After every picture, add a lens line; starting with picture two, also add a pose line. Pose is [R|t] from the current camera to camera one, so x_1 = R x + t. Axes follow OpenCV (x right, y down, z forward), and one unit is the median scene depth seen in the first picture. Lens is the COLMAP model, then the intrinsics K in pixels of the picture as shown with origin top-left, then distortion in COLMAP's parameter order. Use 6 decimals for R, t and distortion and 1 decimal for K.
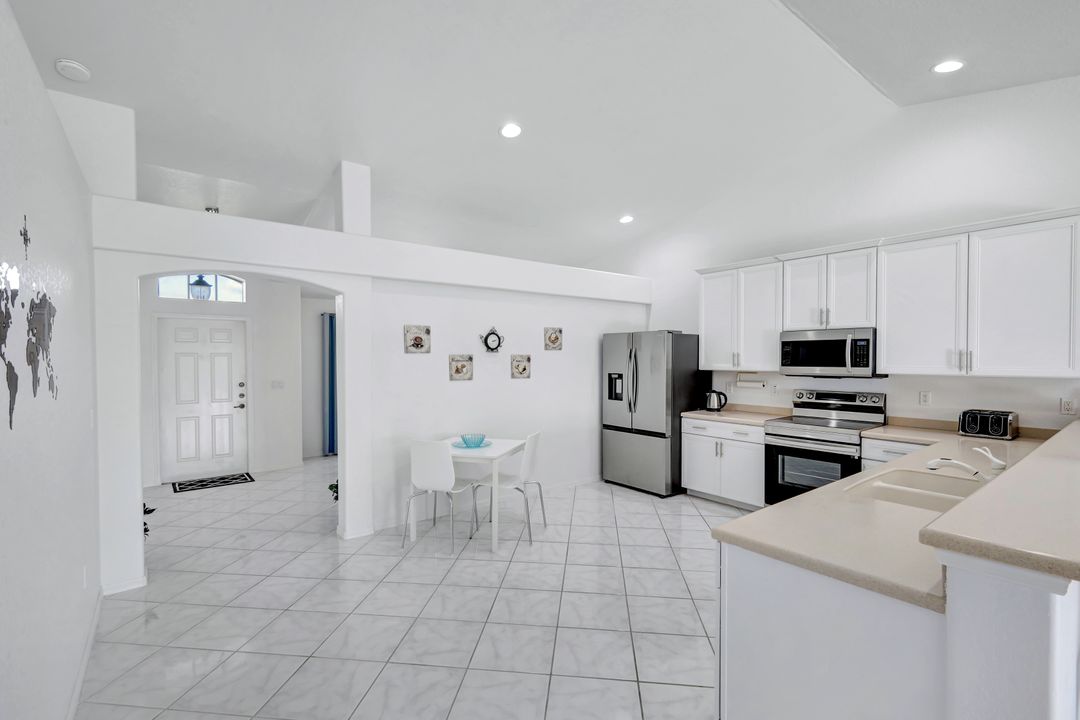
lens RADIAL K [[477.6, 0, 539.8], [0, 477.6, 377.3], [0, 0, 1]] dist [0.001700, 0.002203]
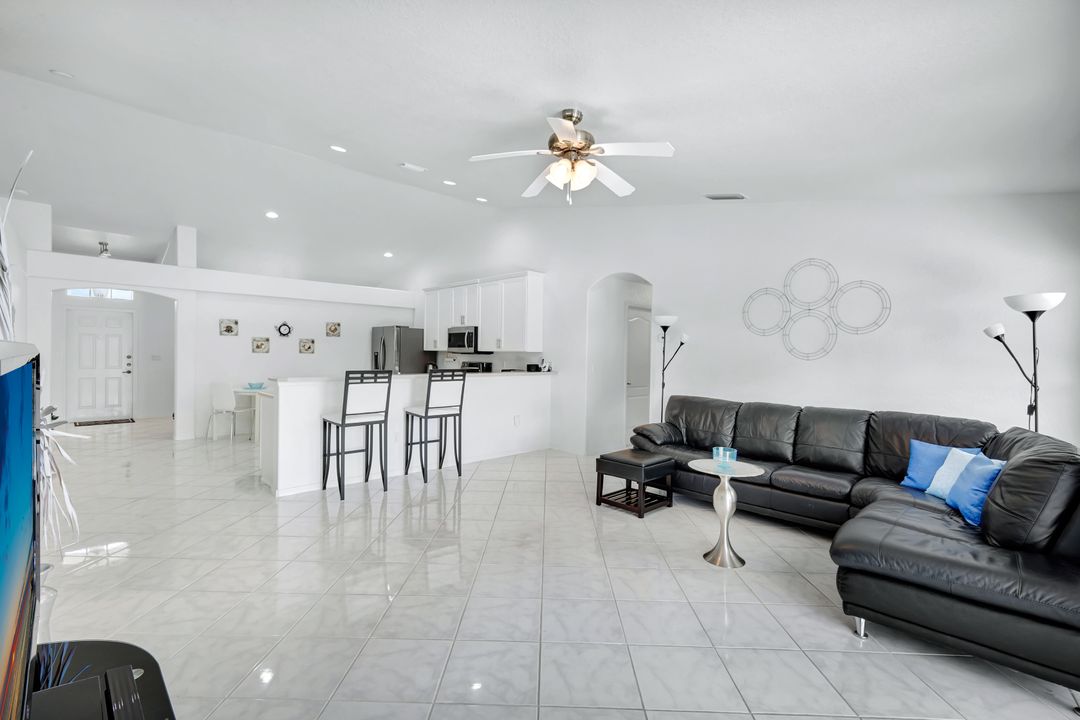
lens RADIAL K [[477.6, 0, 528.2], [0, 477.6, 367.4], [0, 0, 1]] dist [0.001700, 0.002203]
pose [[0.996487, 0.015196, 0.082360, 0.609208], [-0.014403, 0.999844, -0.010217, 0.059053], [-0.082503, 0.008995, 0.996550, -0.714643]]
